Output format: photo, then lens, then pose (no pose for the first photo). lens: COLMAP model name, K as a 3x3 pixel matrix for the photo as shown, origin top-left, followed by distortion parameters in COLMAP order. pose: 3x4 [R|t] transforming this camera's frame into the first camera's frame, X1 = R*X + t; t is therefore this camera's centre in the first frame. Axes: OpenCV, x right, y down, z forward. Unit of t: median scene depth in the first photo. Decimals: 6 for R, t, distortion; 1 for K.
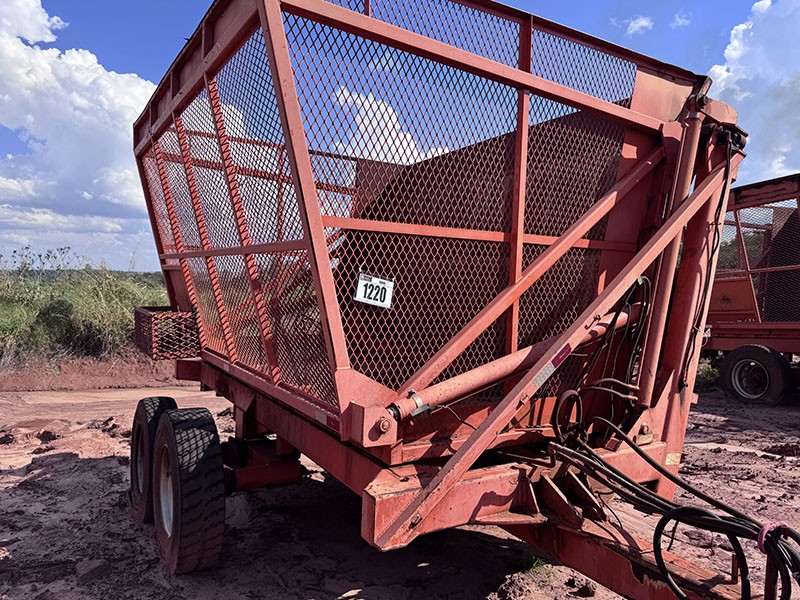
lens RADIAL K [[592.7, 0, 400.0], [0, 592.7, 300.0], [0, 0, 1]] dist [0.005958, -0.004878]
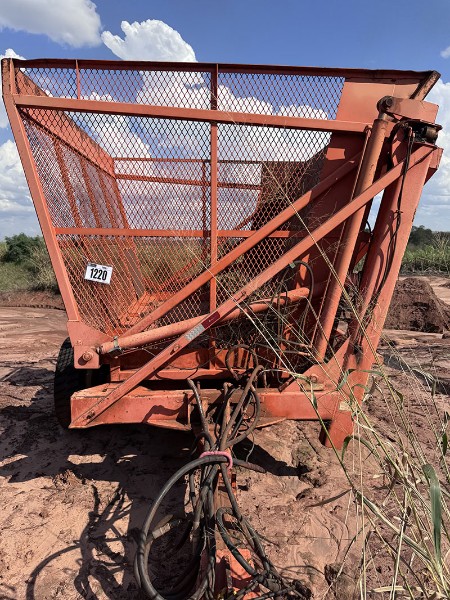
lens RADIAL K [[444.6, 0, 225.0], [0, 444.6, 300.0], [0, 0, 1]] dist [0.005958, -0.004878]
pose [[0.890340, 0.038321, -0.453681, 0.794185], [0.007052, 0.995171, 0.097899, -0.056892], [0.455242, -0.090363, 0.885770, 0.085758]]
